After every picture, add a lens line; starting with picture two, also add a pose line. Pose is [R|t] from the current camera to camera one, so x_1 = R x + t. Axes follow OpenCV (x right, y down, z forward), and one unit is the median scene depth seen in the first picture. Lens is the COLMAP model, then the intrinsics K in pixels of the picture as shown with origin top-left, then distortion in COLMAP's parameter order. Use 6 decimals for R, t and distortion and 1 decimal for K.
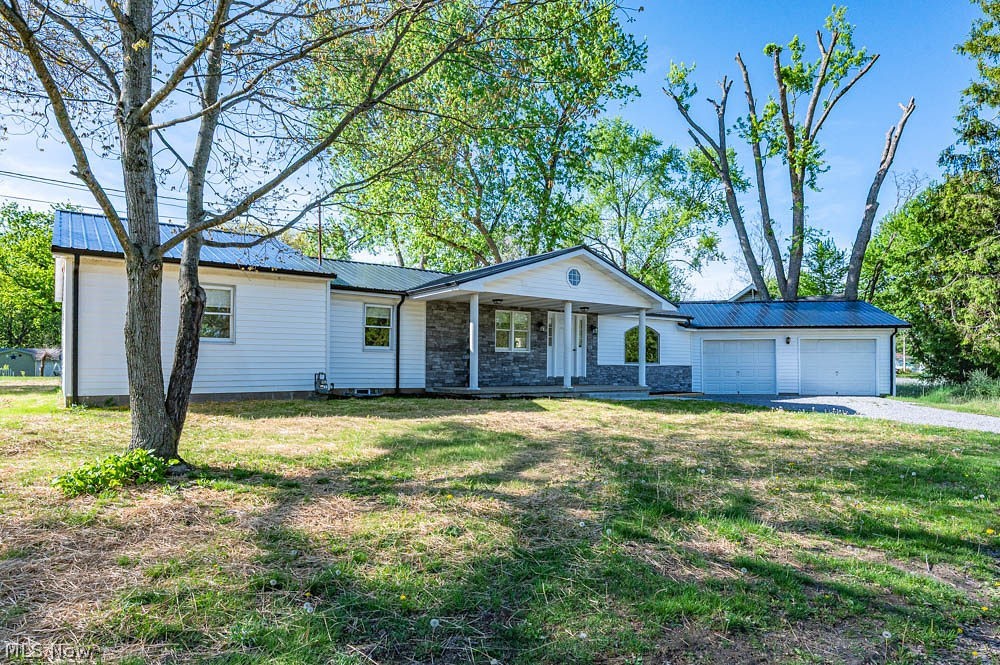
lens RADIAL K [[610.1, 0, 499.8], [0, 610.1, 359.4], [0, 0, 1]] dist [-0.025409, -0.000713]
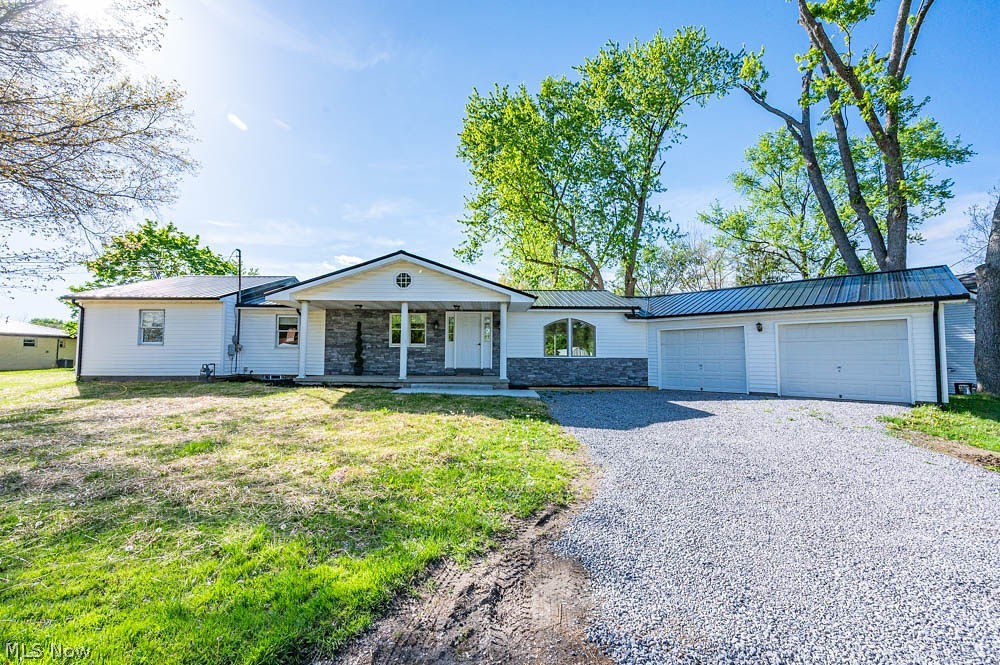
lens RADIAL K [[401.2, 0, 500.0], [0, 401.2, 332.5], [0, 0, 1]] dist [-0.002459, -0.000396]
pose [[0.812767, -0.035688, -0.581495, 0.563186], [0.007263, 0.998665, -0.051140, 0.000861], [0.582543, 0.037342, 0.811941, 0.410129]]
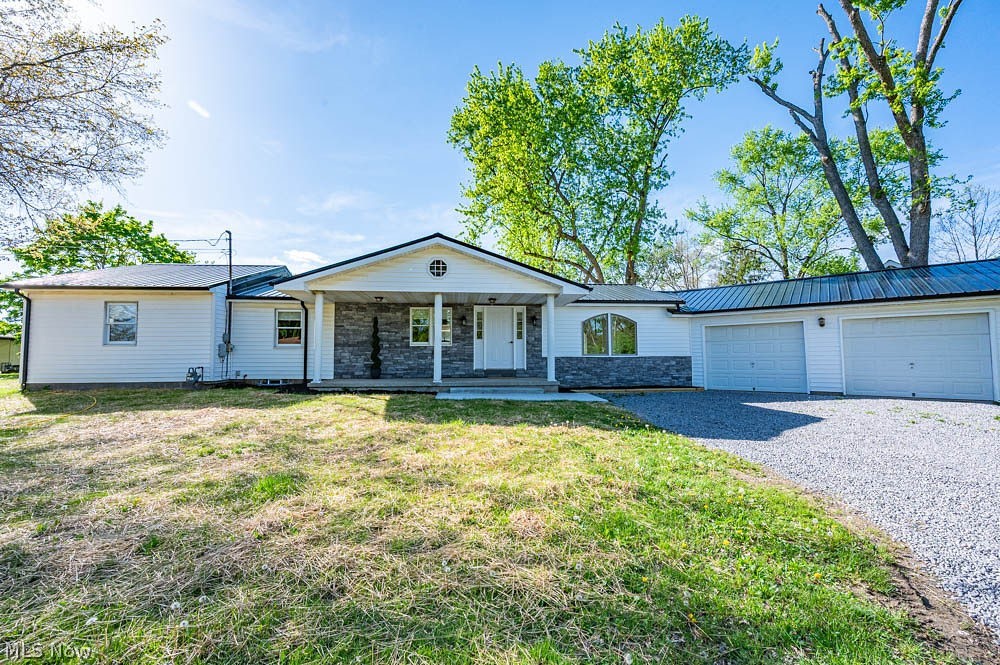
lens RADIAL K [[409.9, 0, 500.0], [0, 409.9, 332.5], [0, 0, 1]] dist [-0.002470, -0.000080]
pose [[0.859302, -0.037412, -0.510099, 0.435702], [0.014499, 0.998702, -0.048823, 0.001020], [0.511264, 0.034558, 0.858729, 0.398713]]
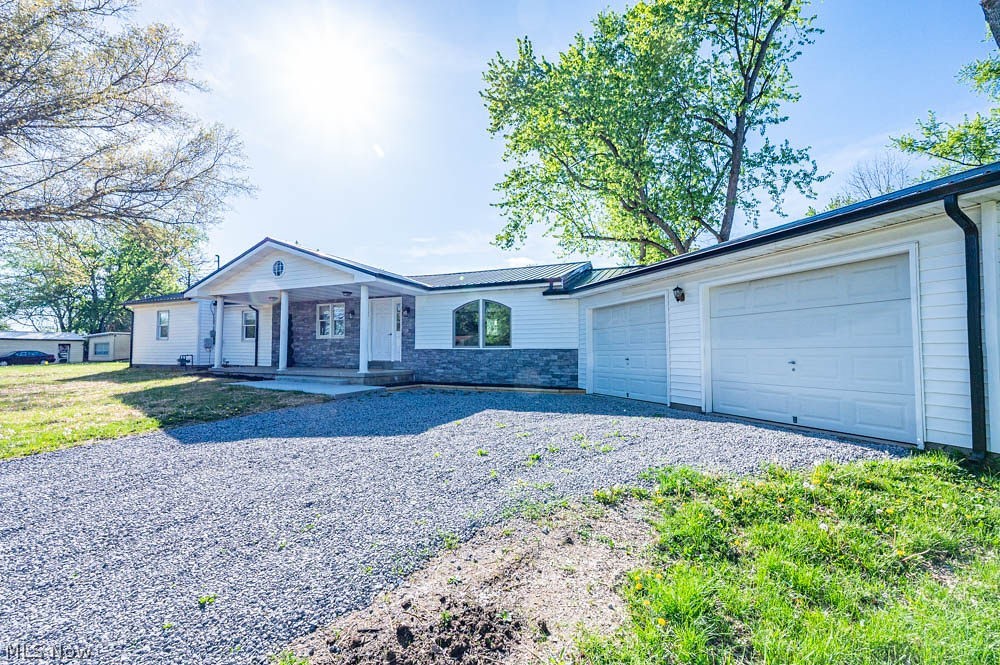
lens RADIAL K [[409.9, 0, 500.0], [0, 409.9, 332.5], [0, 0, 1]] dist [-0.002470, -0.000080]
pose [[0.486257, -0.046256, -0.872591, 0.767231], [0.009415, 0.998817, -0.047701, 0.014795], [0.873765, 0.014980, 0.486117, 0.803486]]
